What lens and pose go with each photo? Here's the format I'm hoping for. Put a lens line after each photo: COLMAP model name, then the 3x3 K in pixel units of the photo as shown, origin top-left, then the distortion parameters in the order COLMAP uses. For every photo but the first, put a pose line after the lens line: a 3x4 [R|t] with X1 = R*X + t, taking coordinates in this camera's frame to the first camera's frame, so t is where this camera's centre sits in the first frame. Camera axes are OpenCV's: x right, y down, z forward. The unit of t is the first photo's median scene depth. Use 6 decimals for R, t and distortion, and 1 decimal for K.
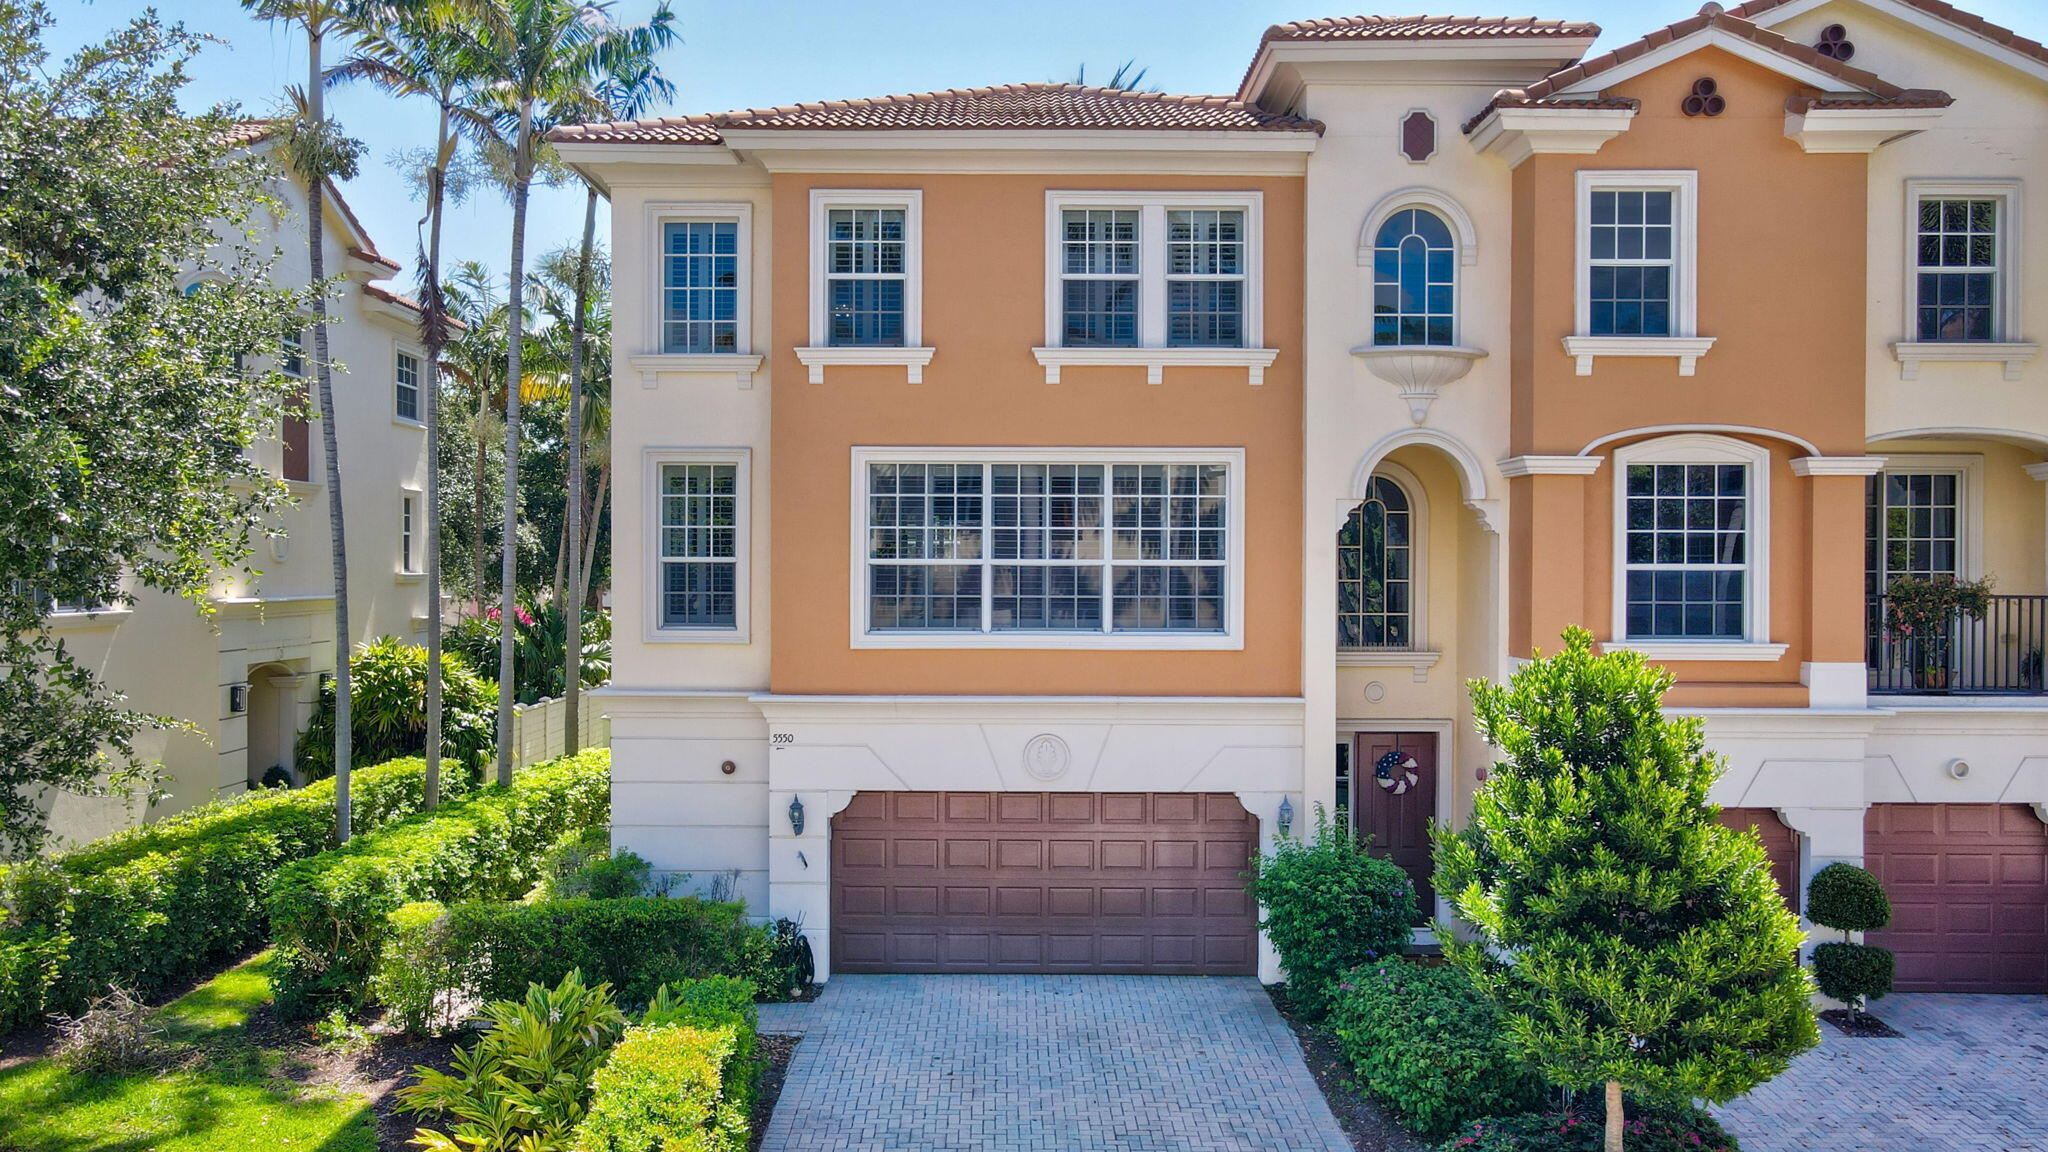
lens RADIAL K [[1518.6, 0, 1026.2], [0, 1518.6, 581.0], [0, 0, 1]] dist [0.006507, 0.012072]
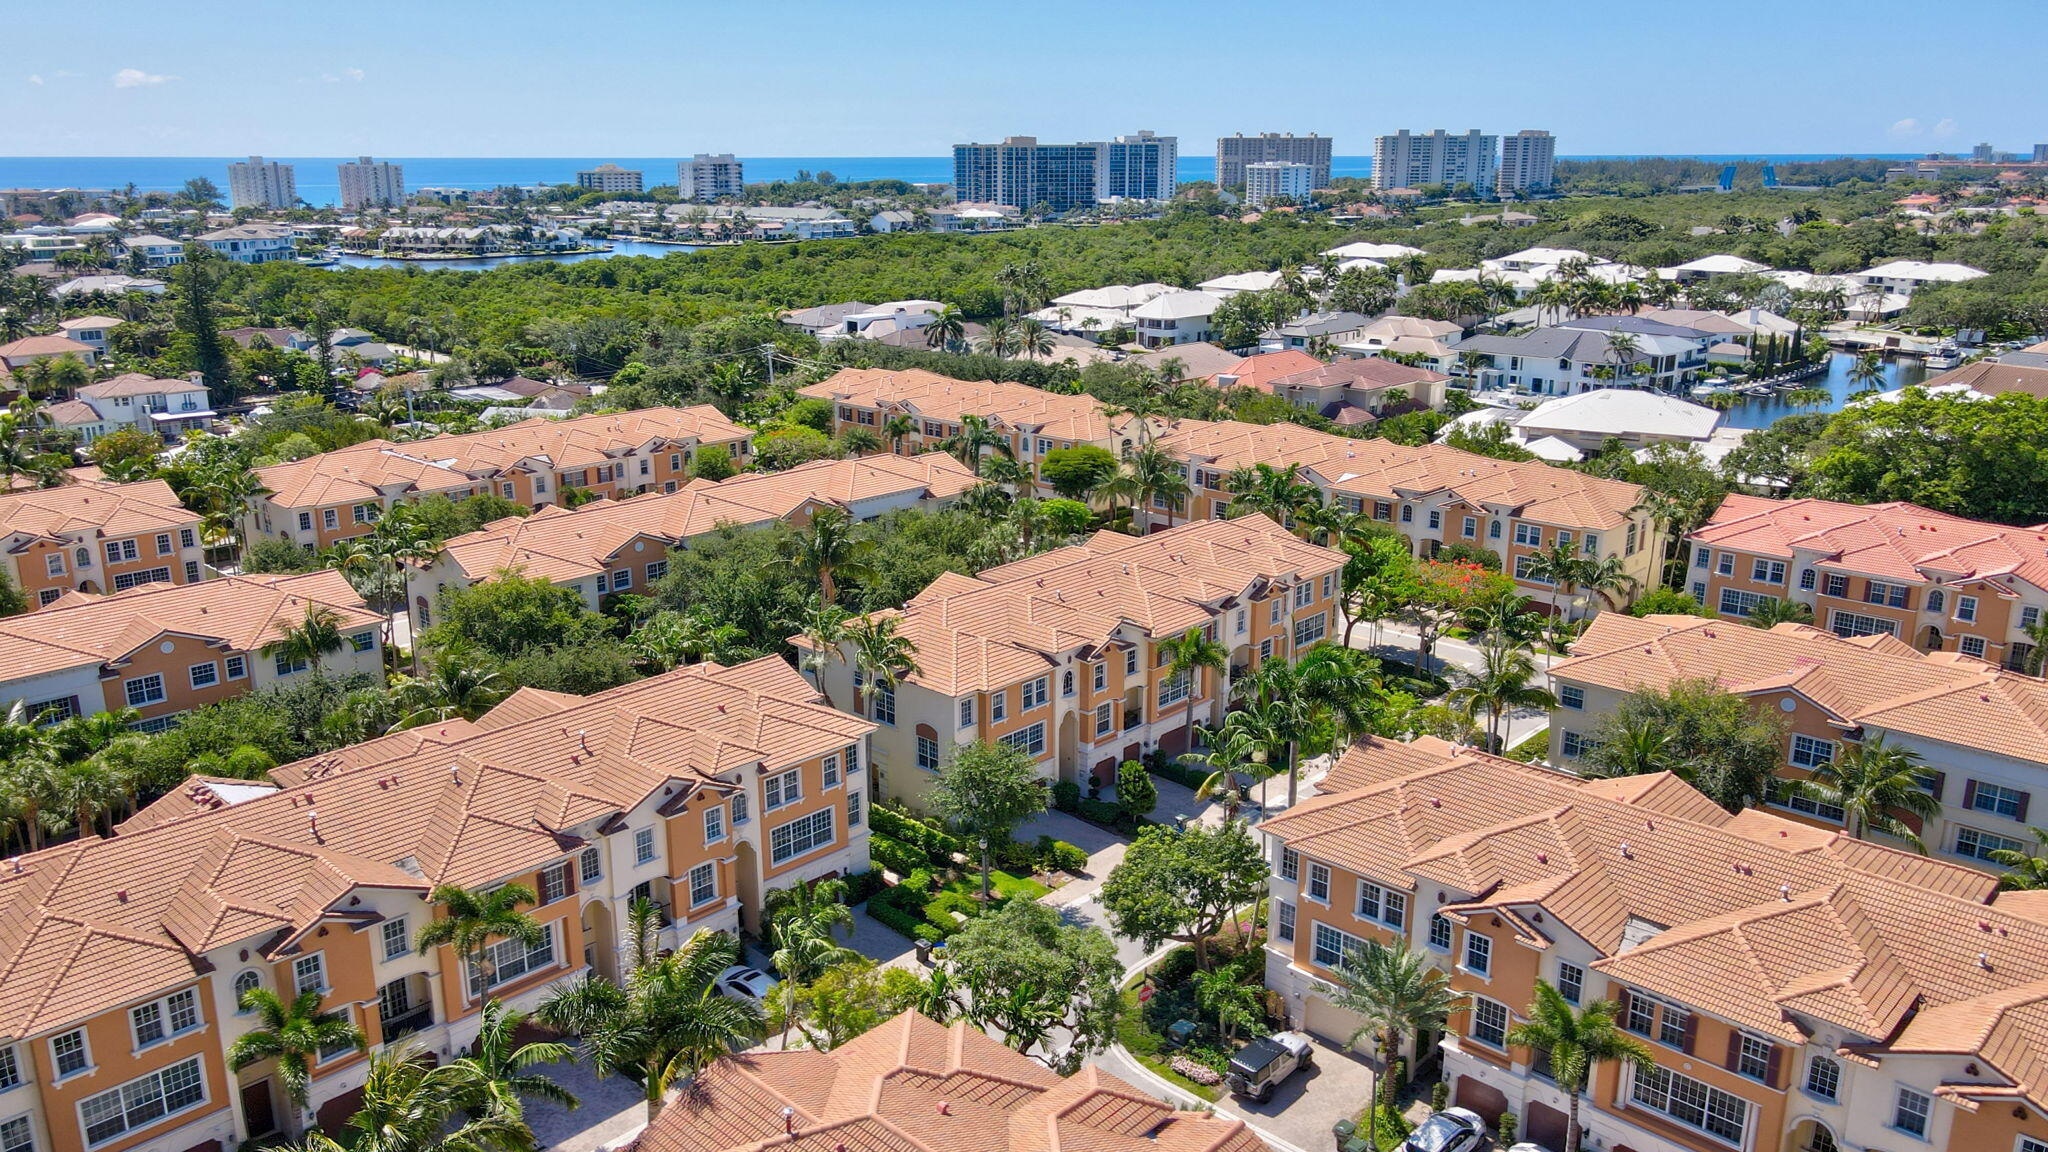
lens RADIAL K [[1518.6, 0, 1030.1], [0, 1518.6, 586.7], [0, 0, 1]] dist [0.006507, 0.012072]
pose [[0.685327, -0.205035, 0.698776, -3.651017], [0.004079, 0.960612, 0.277862, -2.078462], [-0.728224, -0.187576, 0.659170, -2.502075]]
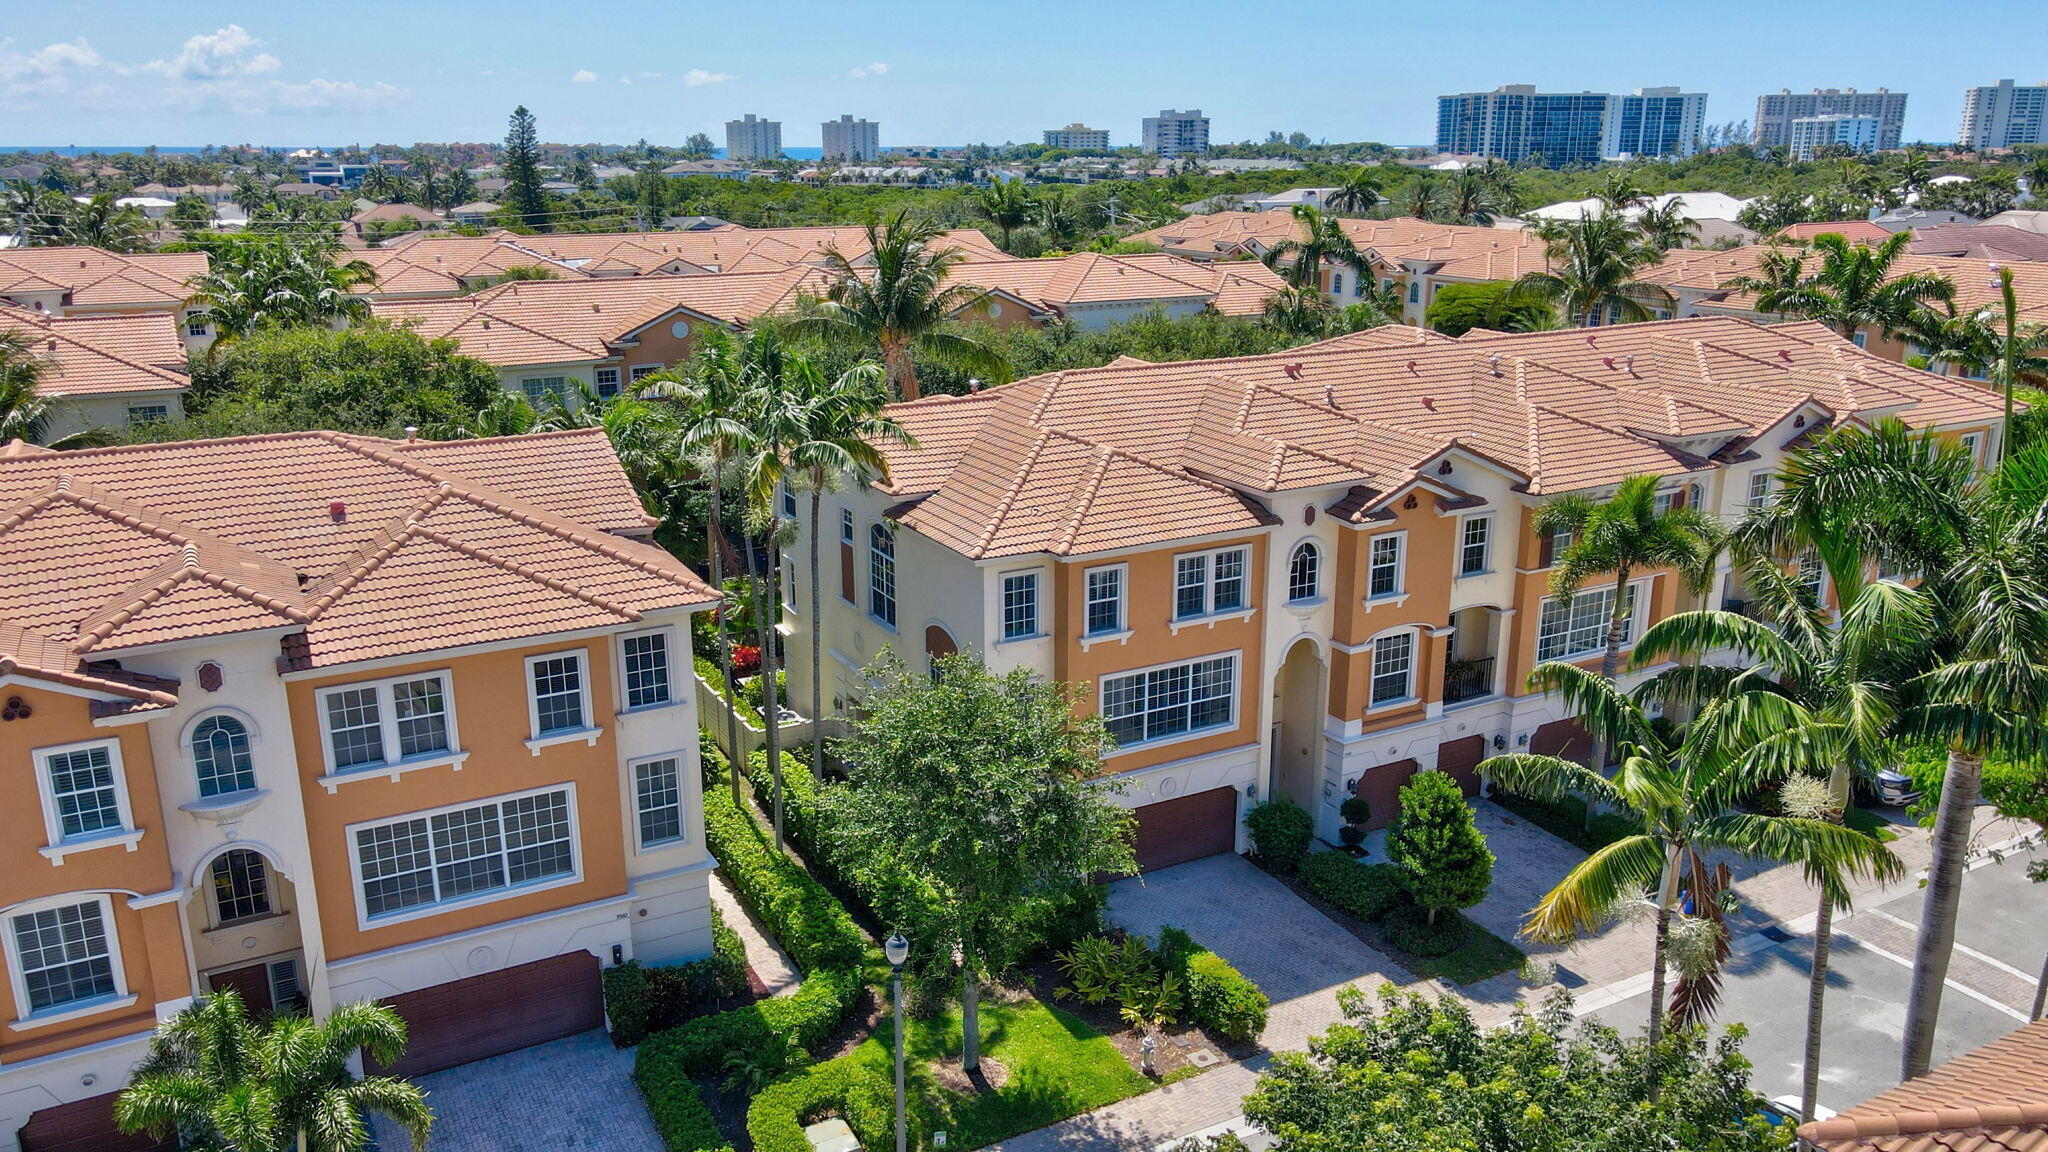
lens RADIAL K [[1518.6, 0, 1023.8], [0, 1518.6, 579.8], [0, 0, 1]] dist [0.006507, 0.012072]
pose [[0.876798, -0.138260, 0.460553, -1.213899], [0.006504, 0.961095, 0.276142, -0.837926], [-0.480815, -0.239126, 0.843585, -0.790298]]
